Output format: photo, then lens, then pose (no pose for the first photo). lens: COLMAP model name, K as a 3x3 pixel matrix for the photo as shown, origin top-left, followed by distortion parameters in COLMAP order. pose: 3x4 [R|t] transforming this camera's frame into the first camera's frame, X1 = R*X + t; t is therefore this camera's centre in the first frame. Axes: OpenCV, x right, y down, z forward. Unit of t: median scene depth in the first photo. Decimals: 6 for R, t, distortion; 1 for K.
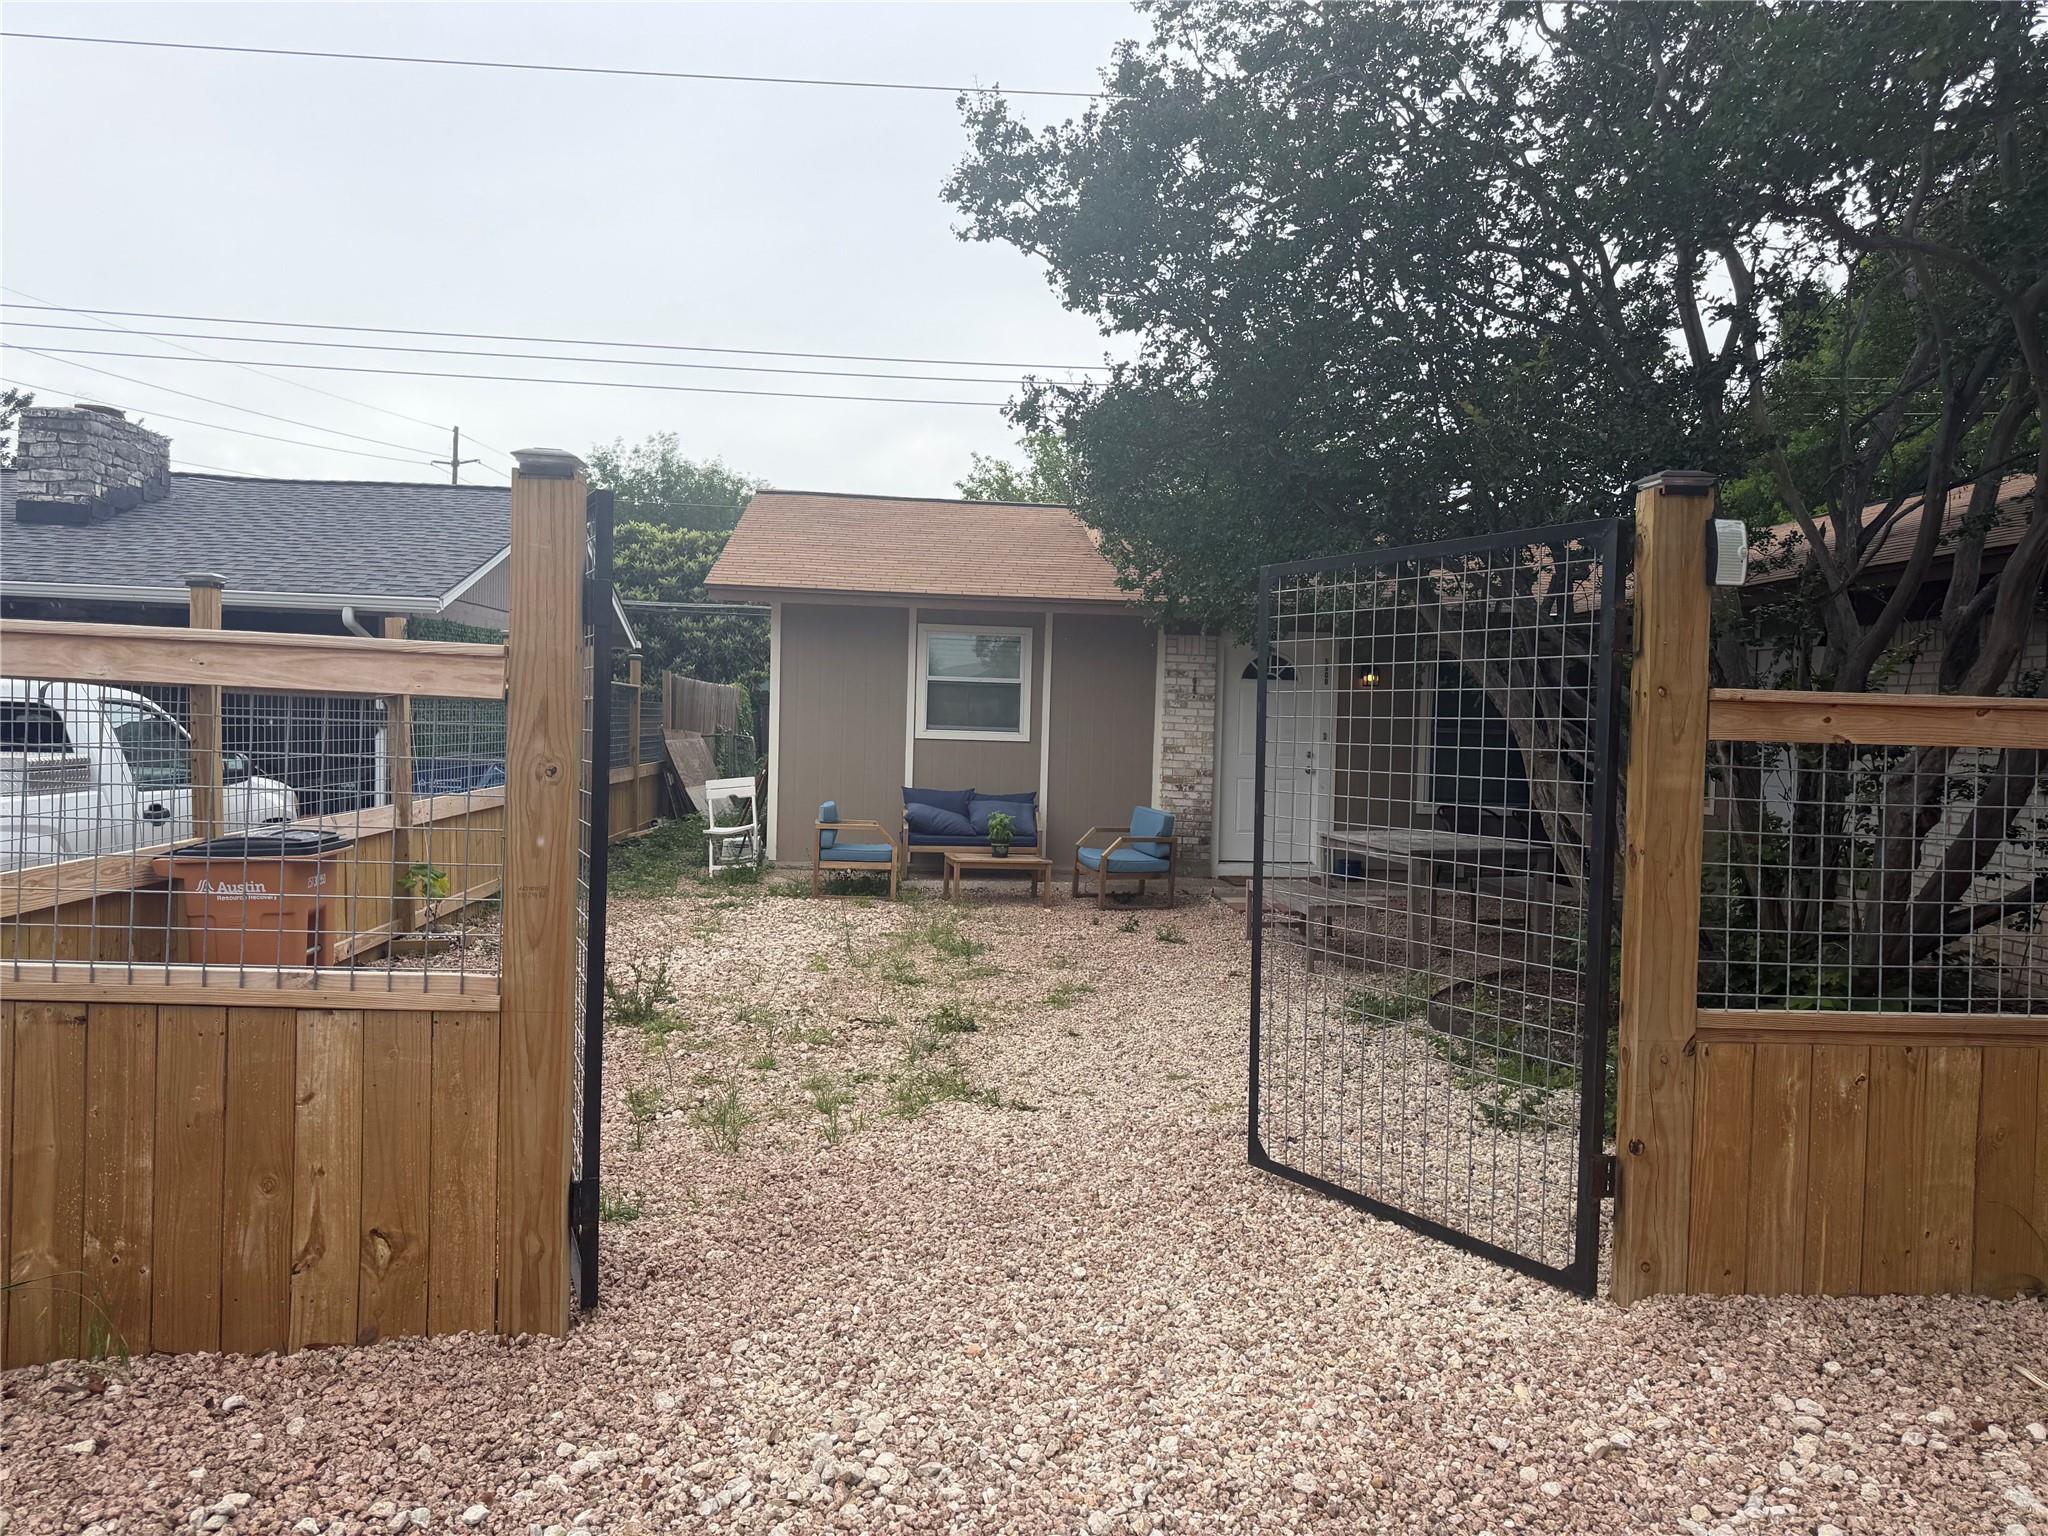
lens RADIAL K [[1415.5, 0, 1010.6], [0, 1415.5, 768.7], [0, 0, 1]] dist [0.069083, -0.116553]
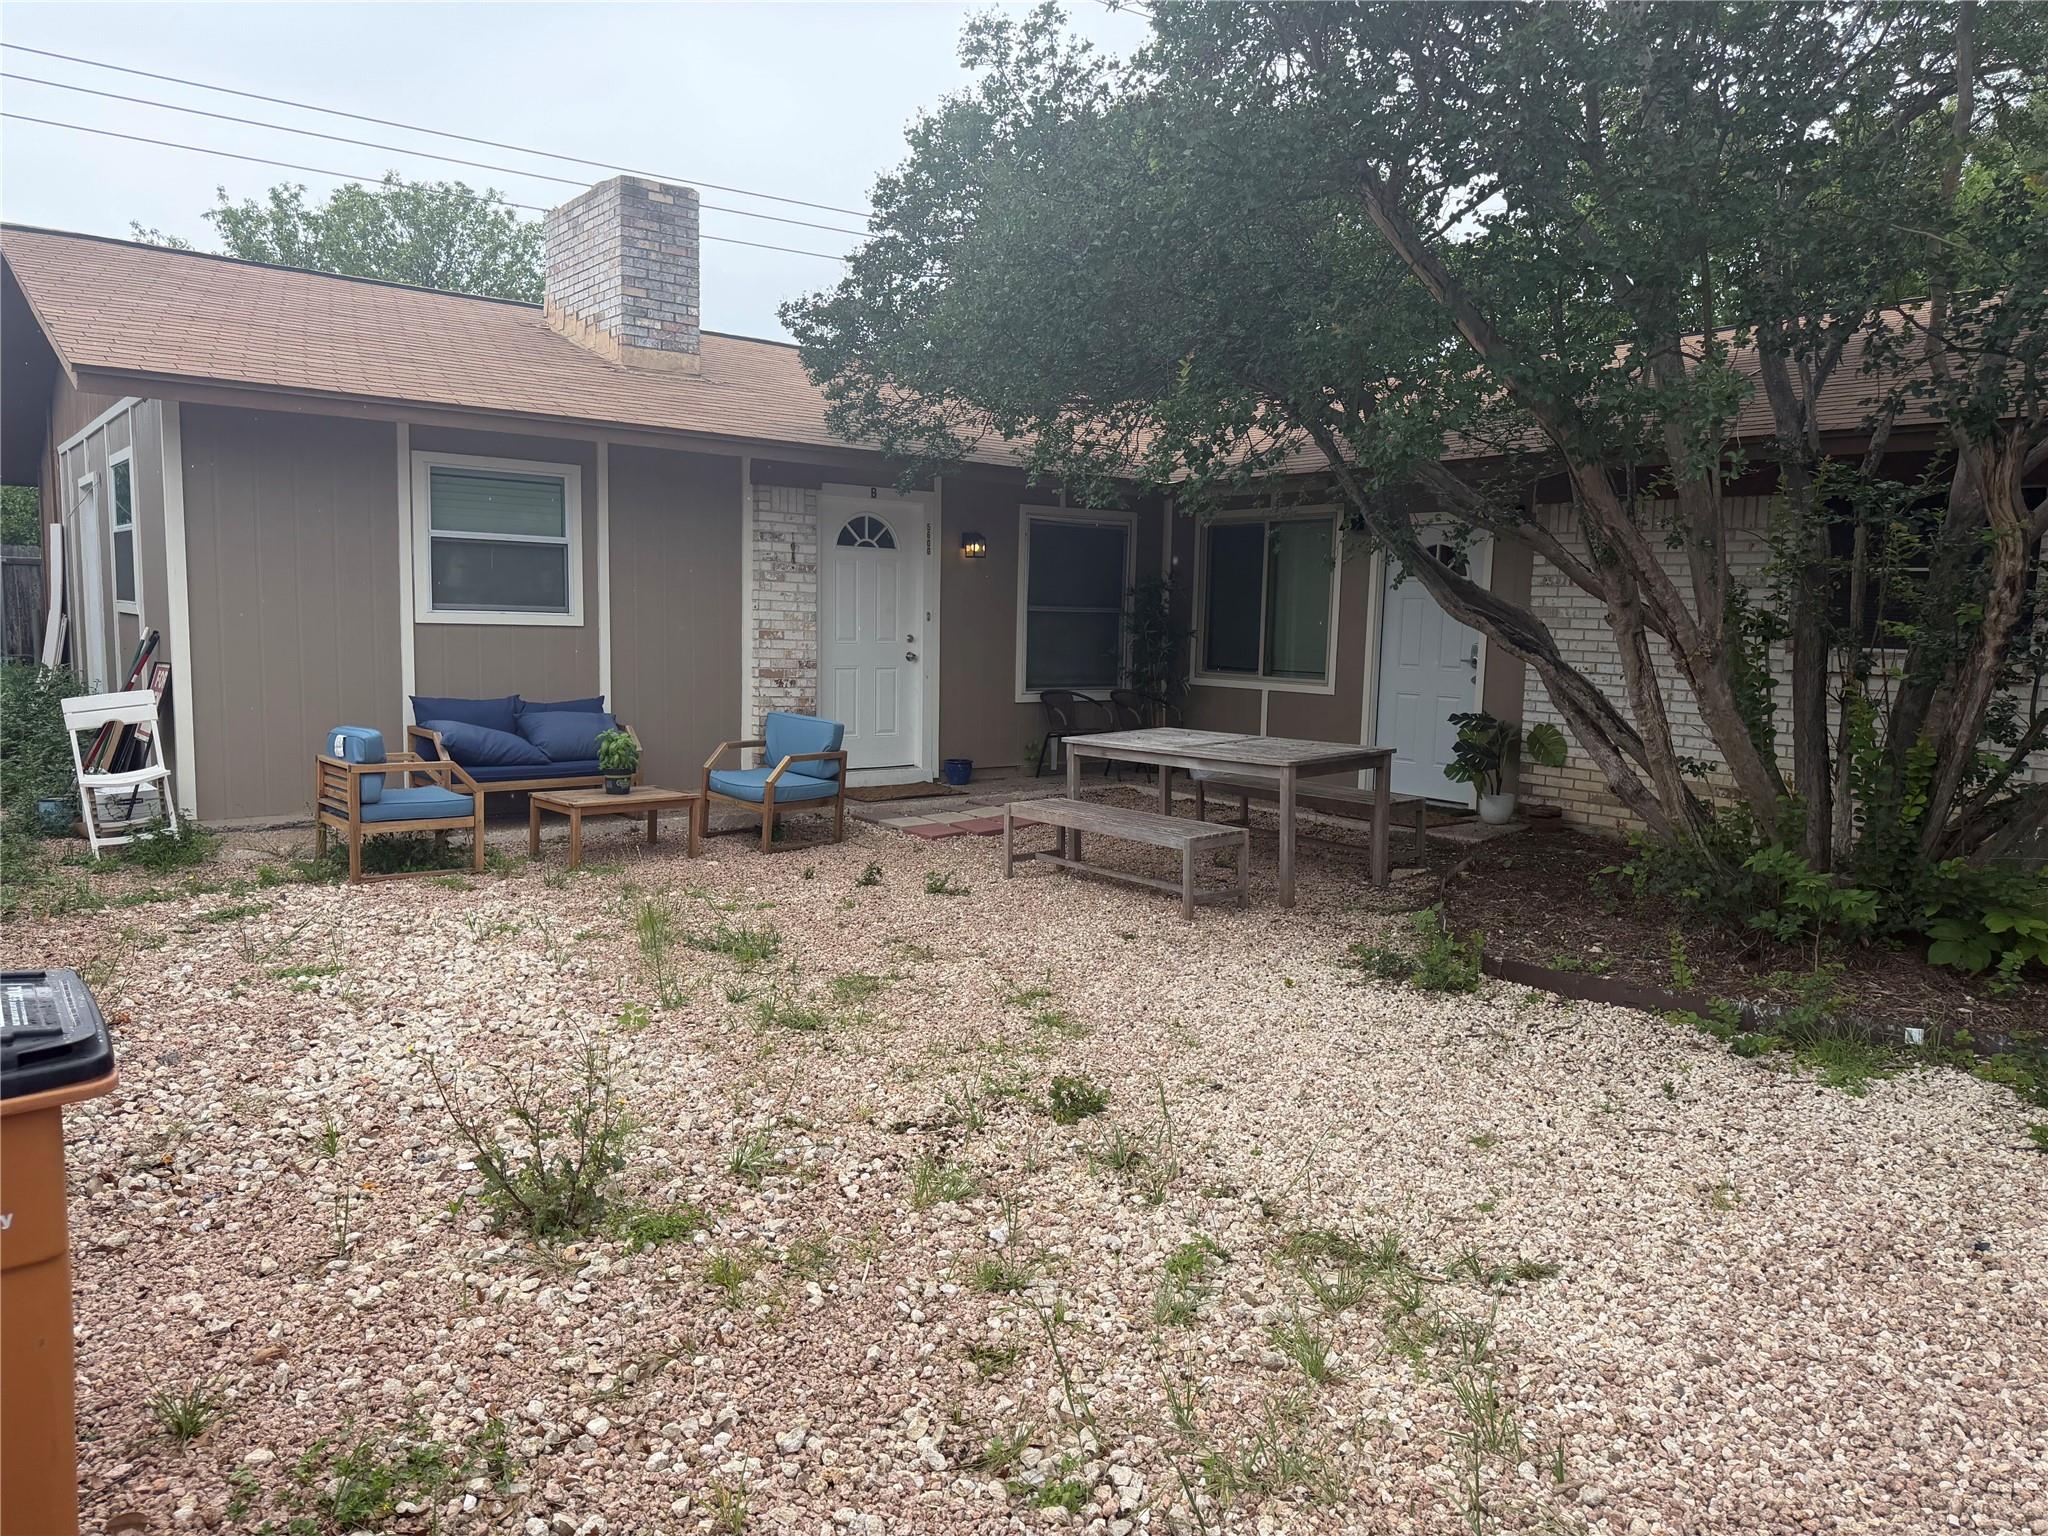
lens RADIAL K [[1415.5, 0, 1010.6], [0, 1415.5, 768.7], [0, 0, 1]] dist [0.069083, -0.116553]
pose [[0.830048, -0.068361, 0.553486, -0.213561], [0.014882, 0.994820, 0.100553, -0.016775], [-0.557493, -0.075227, 0.826766, 0.273425]]
